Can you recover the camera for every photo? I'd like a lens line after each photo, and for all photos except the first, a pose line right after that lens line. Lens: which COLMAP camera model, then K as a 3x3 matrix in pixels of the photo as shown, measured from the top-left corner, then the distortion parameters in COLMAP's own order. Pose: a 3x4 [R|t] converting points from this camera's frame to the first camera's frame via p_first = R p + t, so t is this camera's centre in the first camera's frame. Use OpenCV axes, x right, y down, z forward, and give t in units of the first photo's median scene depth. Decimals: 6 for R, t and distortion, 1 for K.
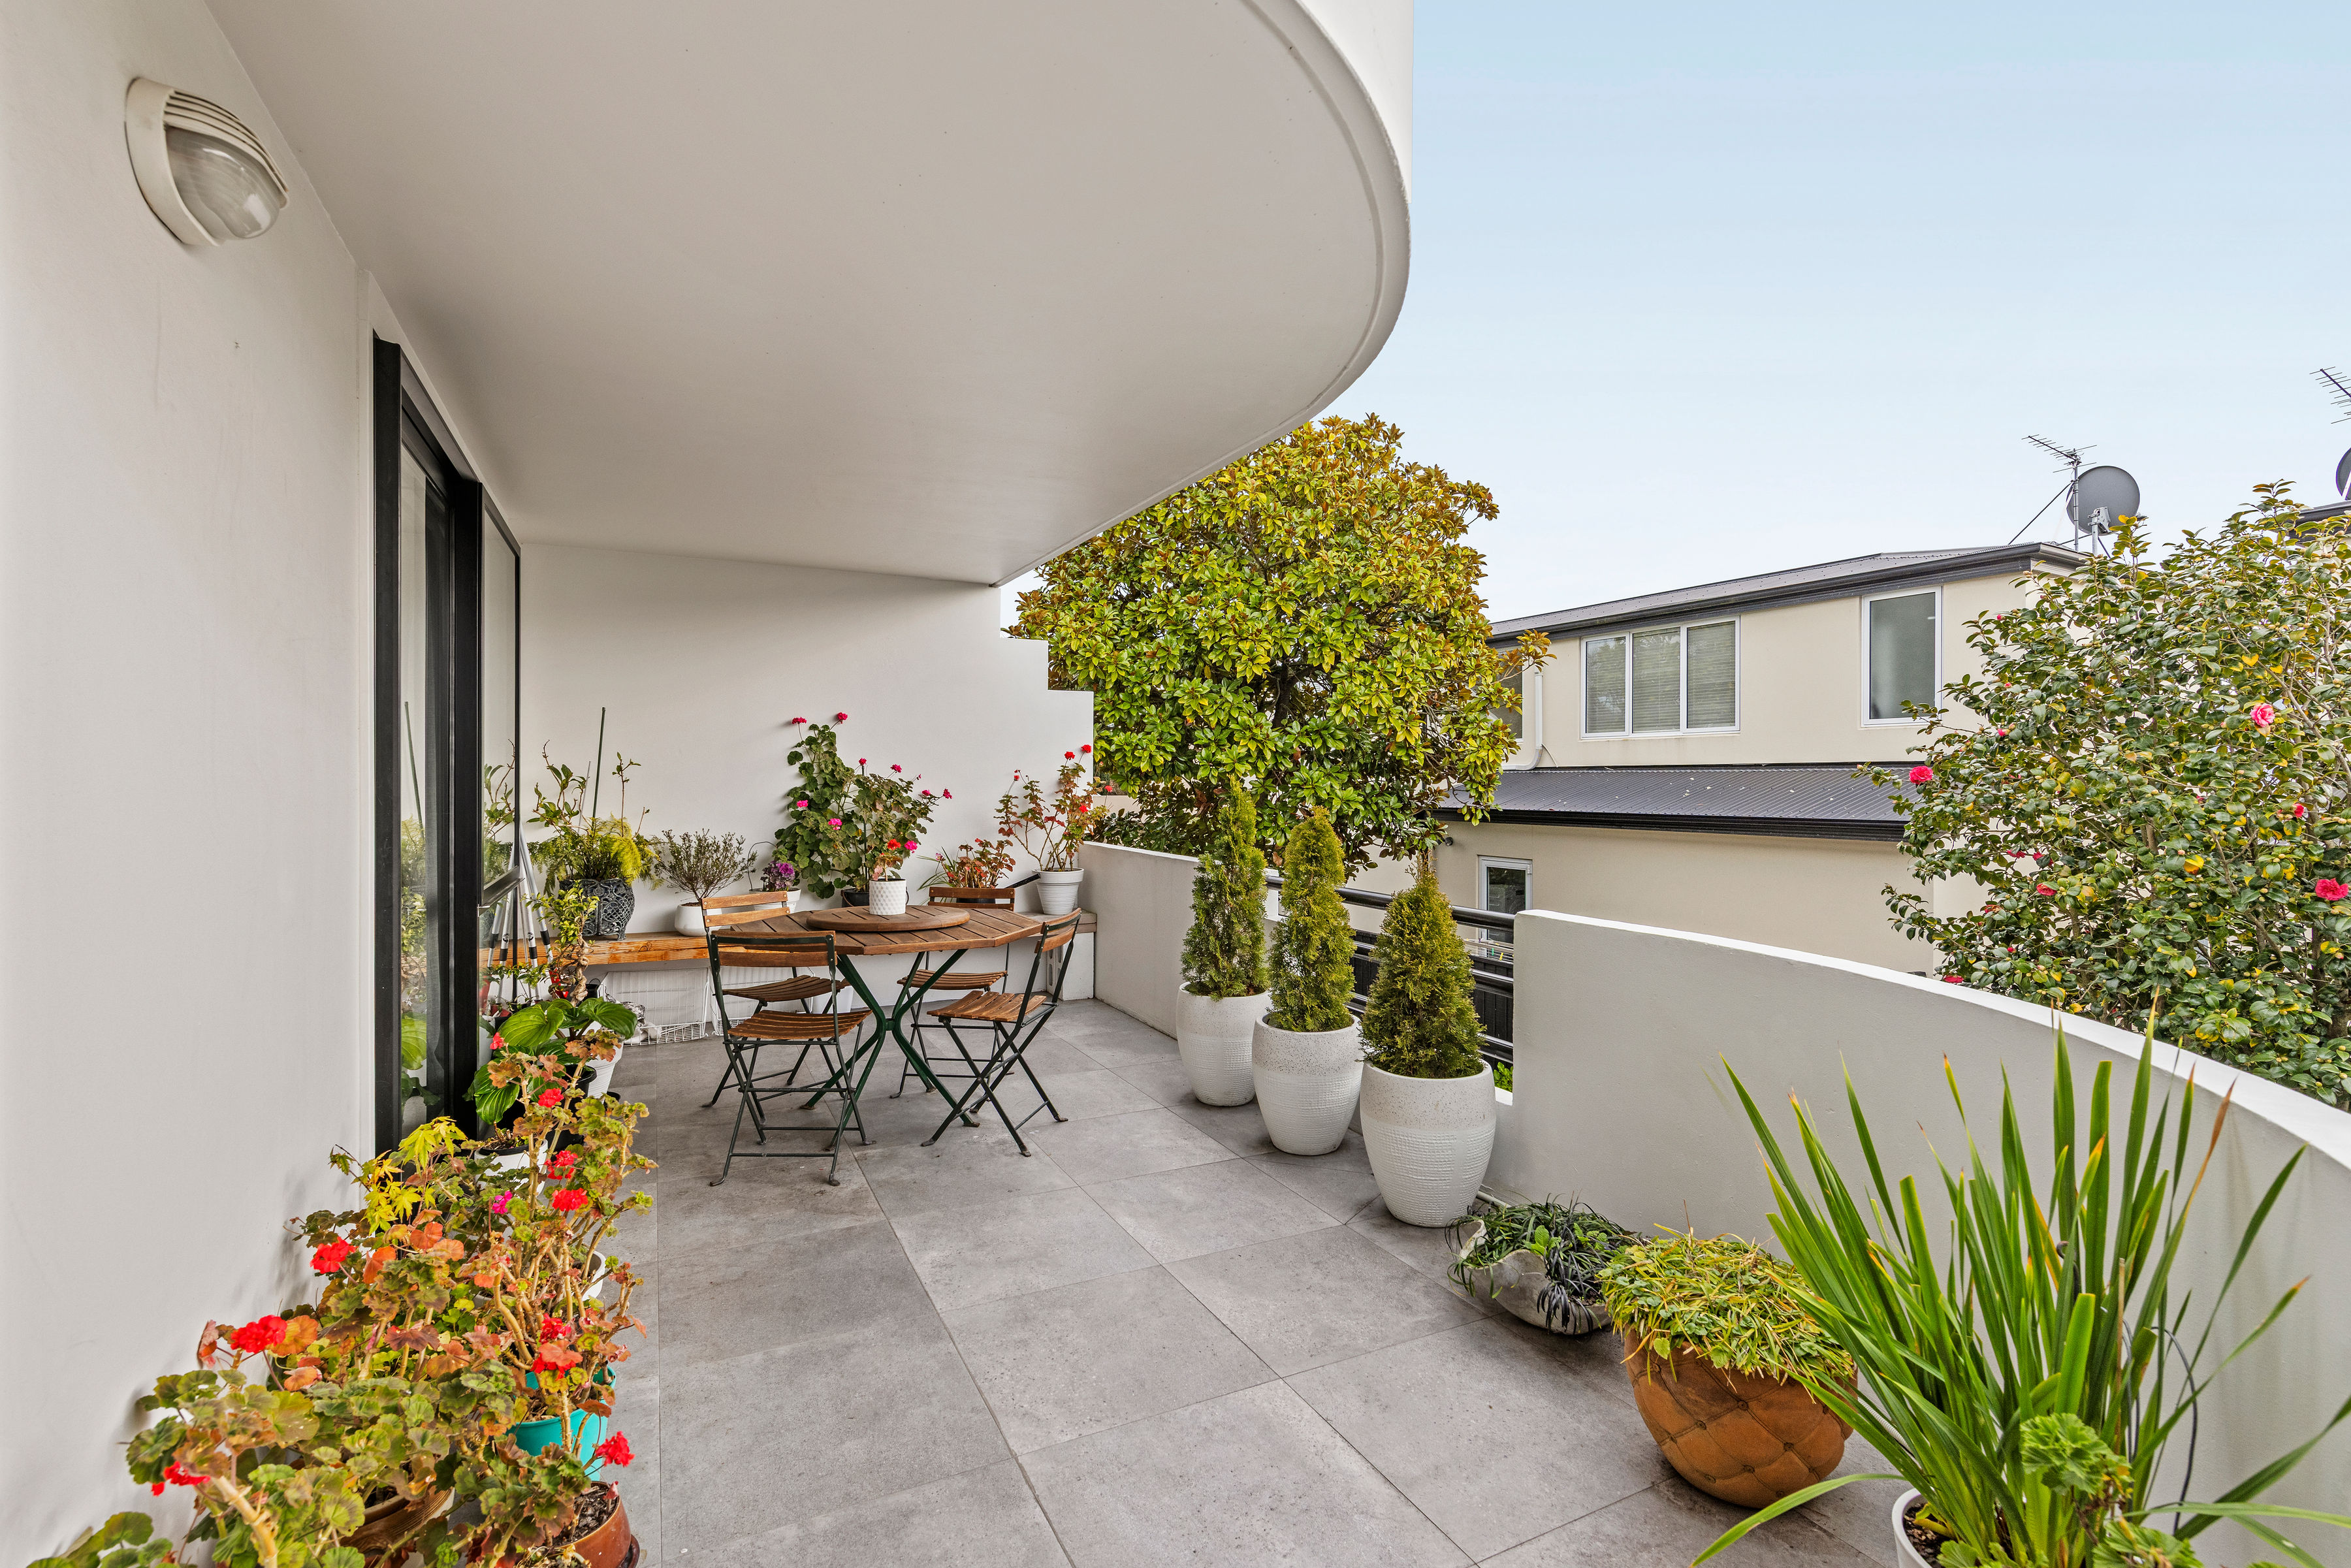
lens RADIAL K [[1045.3, 0, 1175.5], [0, 1045.3, 784.0], [0, 0, 1]] dist [0.000289, 0.000078]
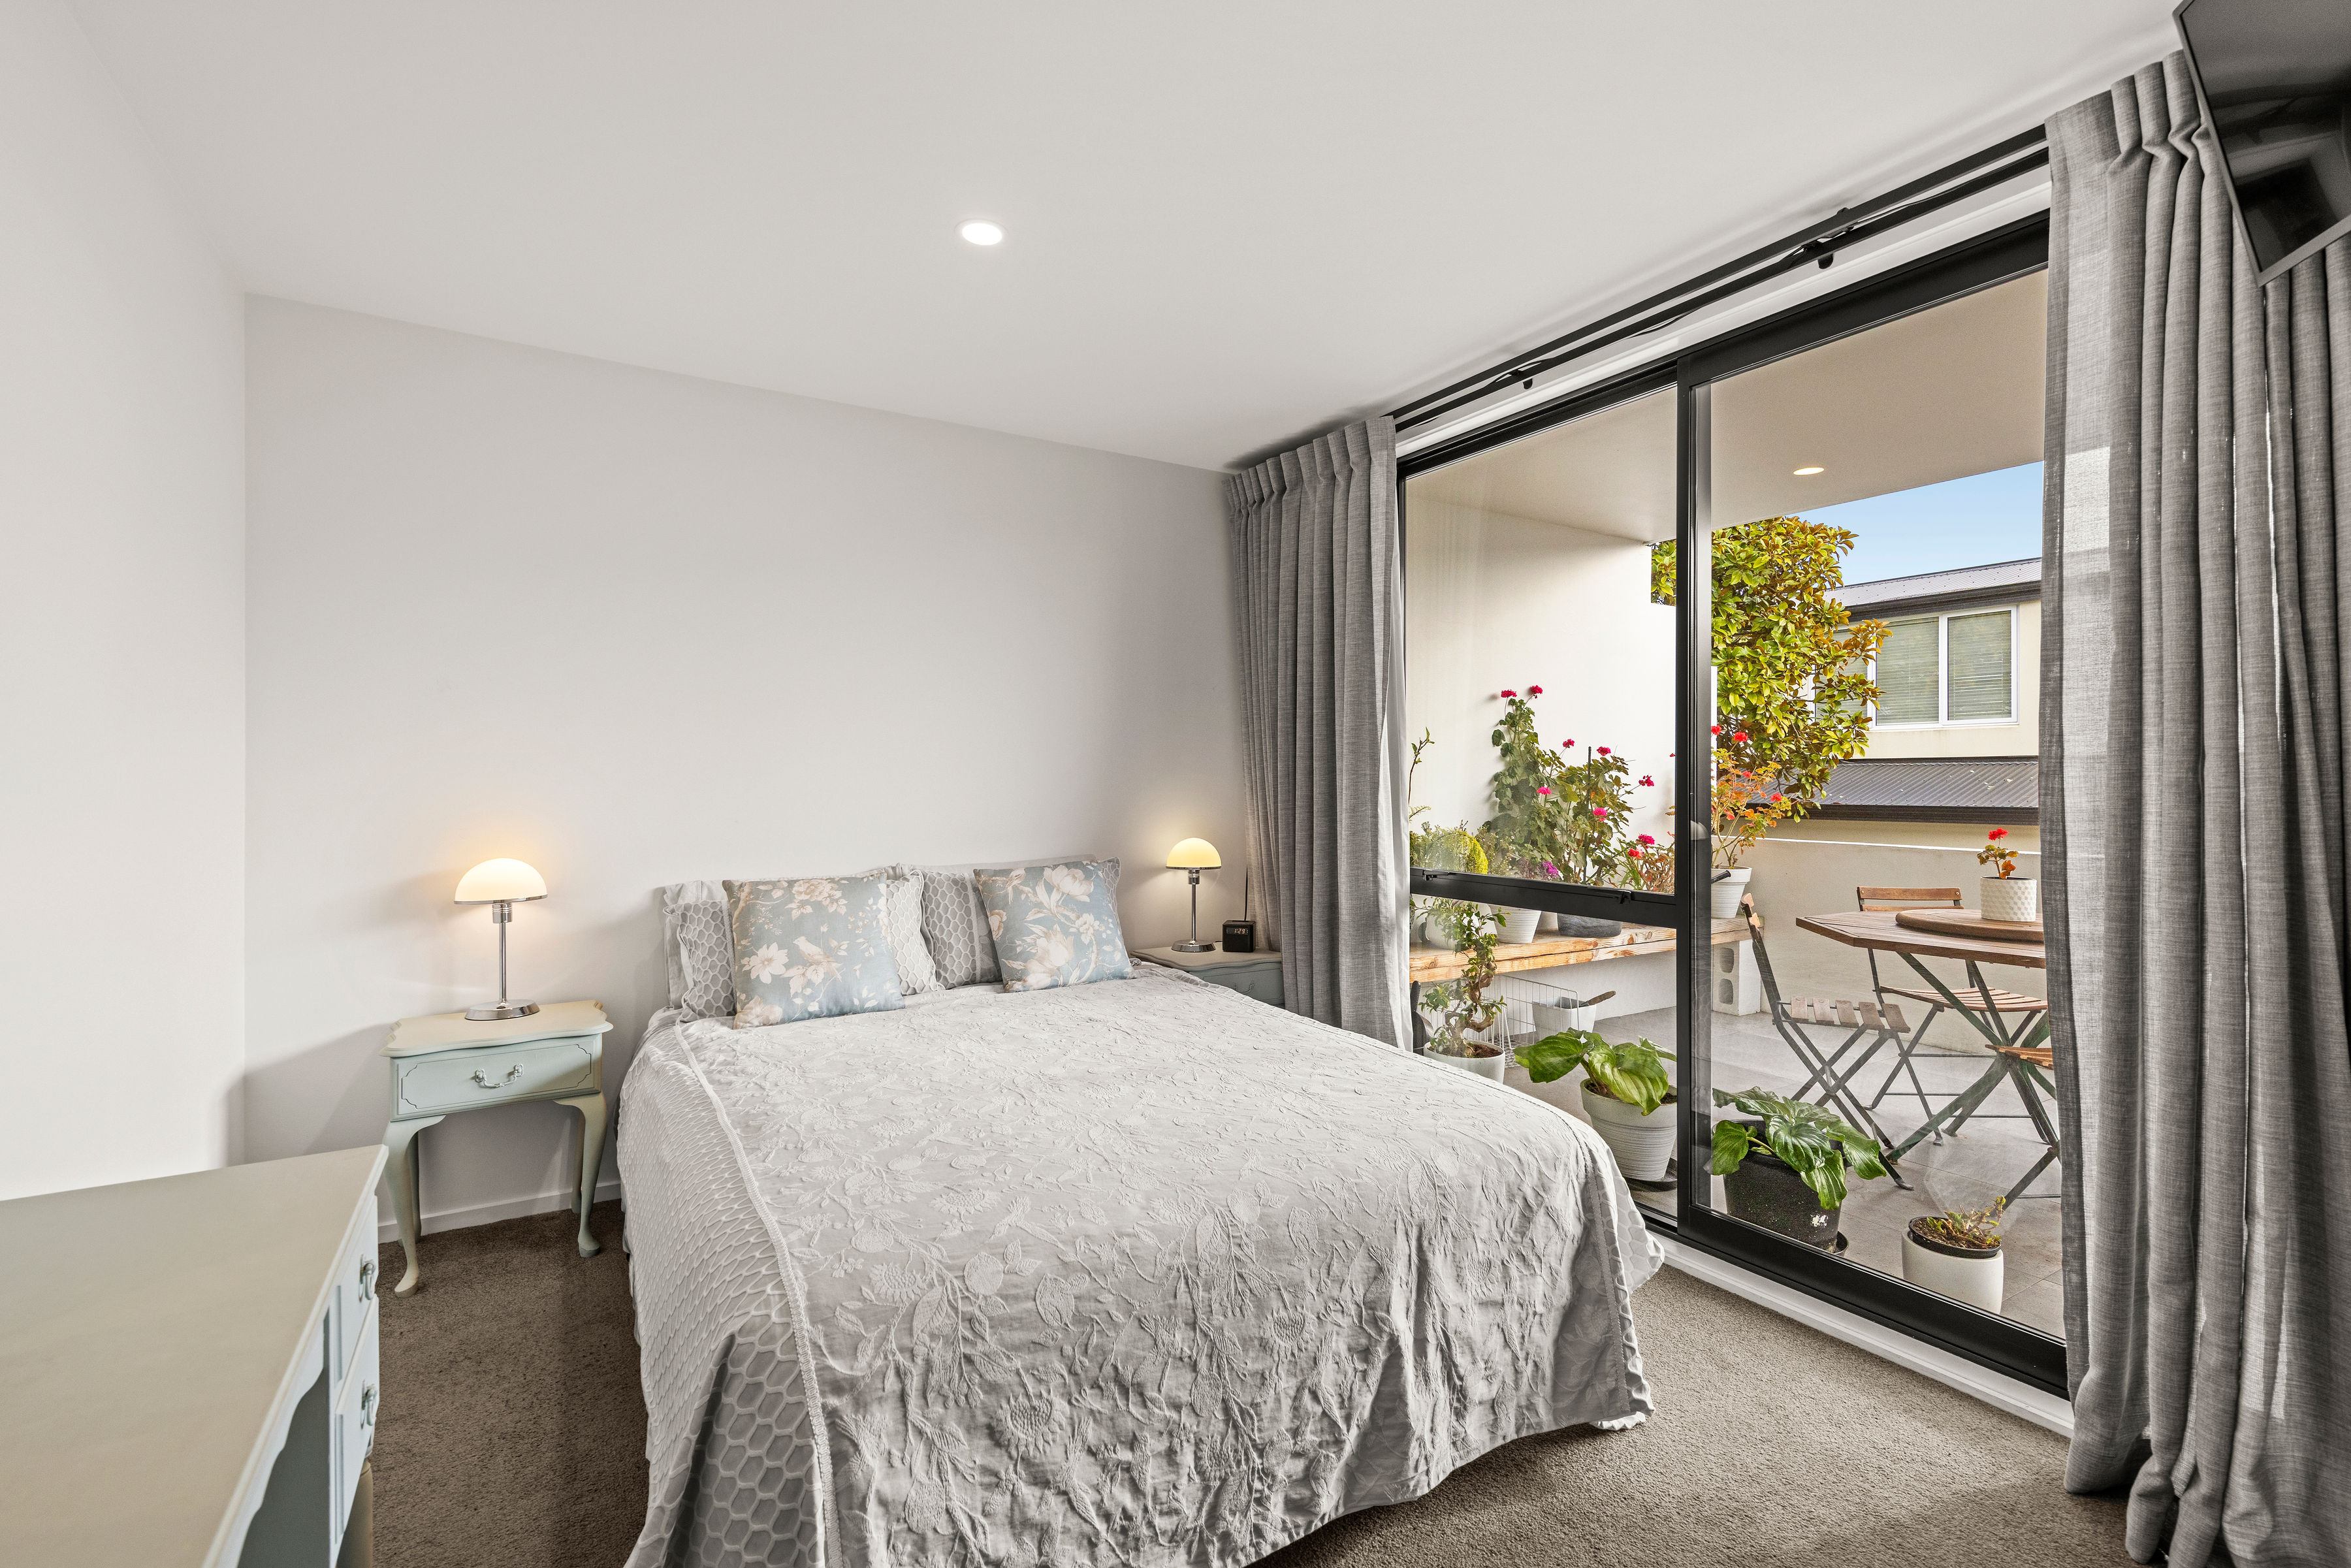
lens RADIAL K [[1045.3, 0, 1175.5], [0, 1045.3, 784.0], [0, 0, 1]] dist [0.000289, 0.000078]
pose [[0.997668, -0.001915, 0.068229, -0.666076], [0.002042, 0.999996, -0.001789, 0.012132], [-0.068225, 0.001925, 0.997668, 0.189475]]
